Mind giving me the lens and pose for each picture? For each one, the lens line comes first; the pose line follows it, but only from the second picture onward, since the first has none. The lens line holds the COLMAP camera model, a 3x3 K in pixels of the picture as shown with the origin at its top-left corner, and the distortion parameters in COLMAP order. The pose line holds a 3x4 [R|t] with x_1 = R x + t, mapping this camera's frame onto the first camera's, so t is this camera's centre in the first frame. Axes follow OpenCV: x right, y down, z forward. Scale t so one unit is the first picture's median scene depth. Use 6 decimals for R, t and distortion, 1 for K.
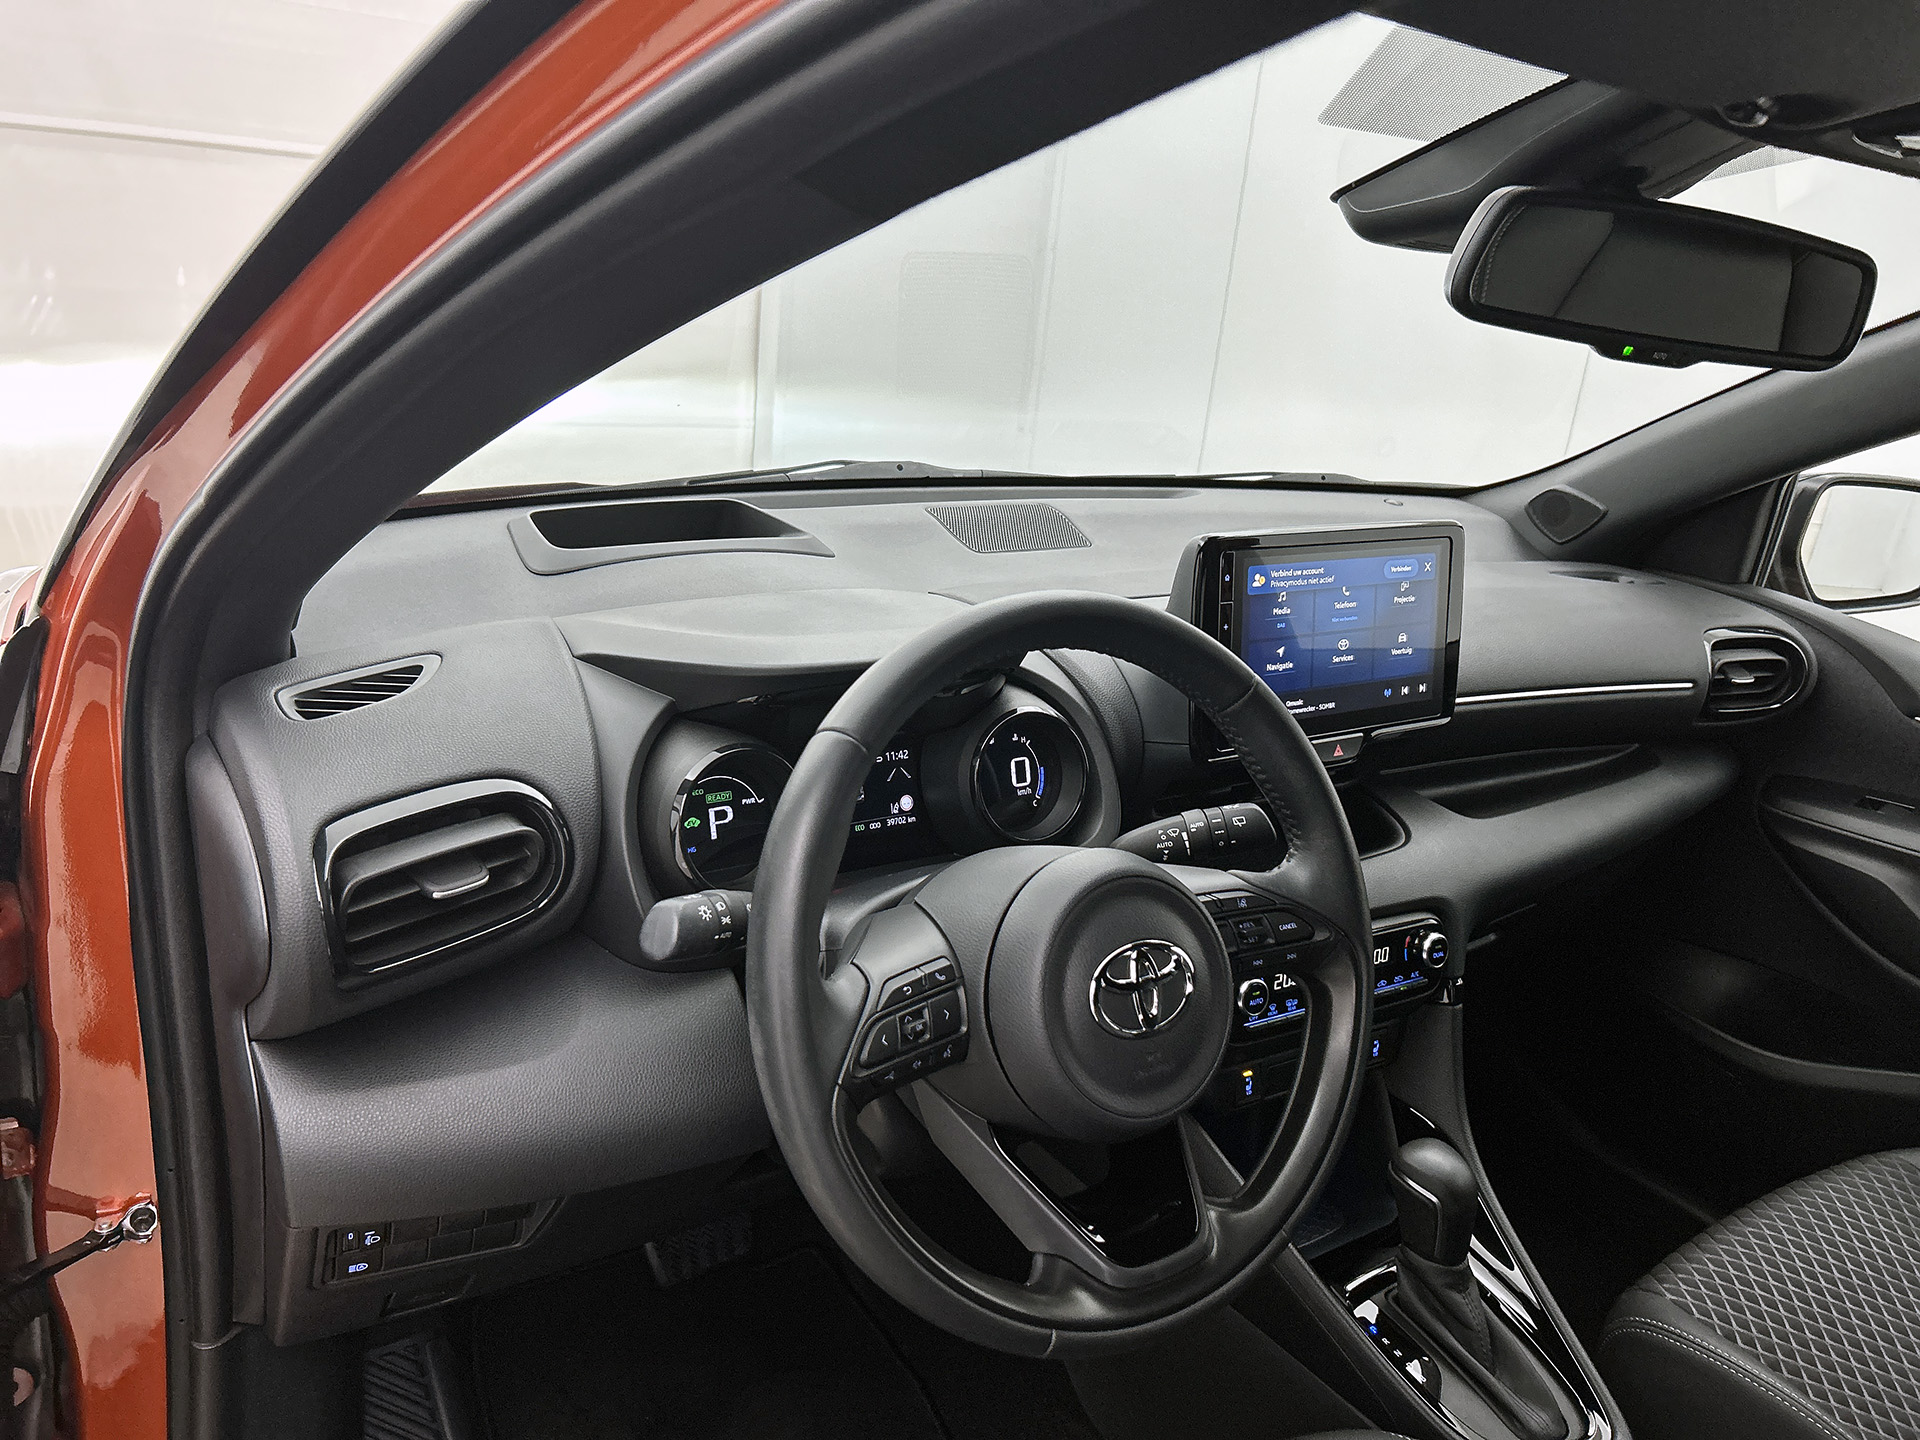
lens RADIAL K [[1431.9, 0, 855.9], [0, 1431.9, 728.9], [0, 0, 1]] dist [-0.032033, 0.000979]
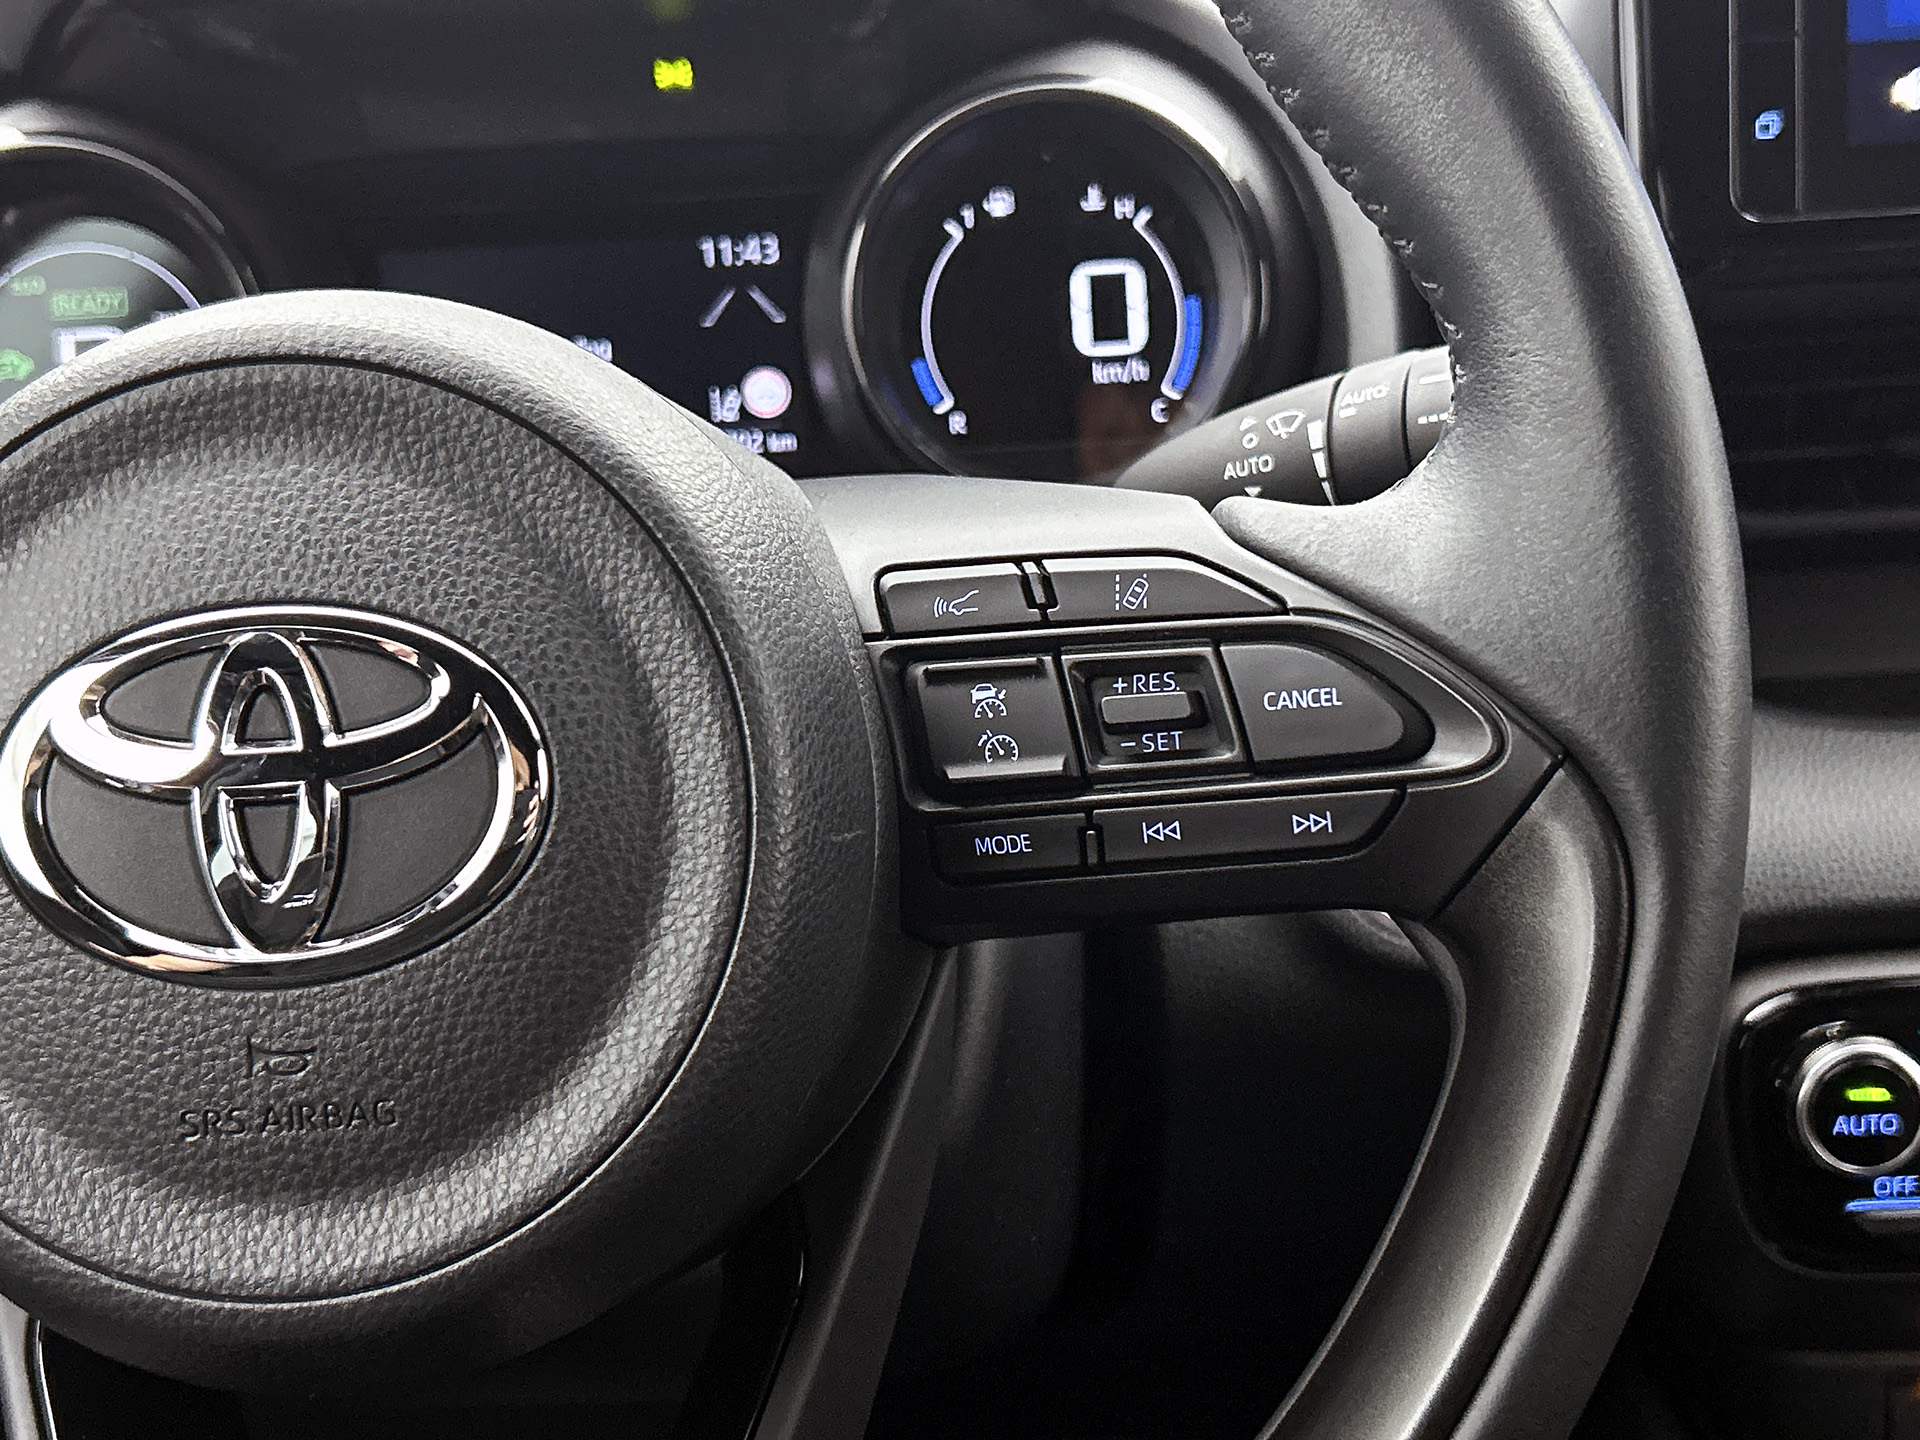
lens RADIAL K [[2478.6, 0, 960.0], [0, 2478.6, 720.0], [0, 0, 1]] dist [0.237480, -1.044494]
pose [[0.865441, 0.064481, -0.496843, 0.360117], [-0.054495, 0.997915, 0.034587, 0.101556], [0.498038, -0.002857, 0.867151, 0.467896]]
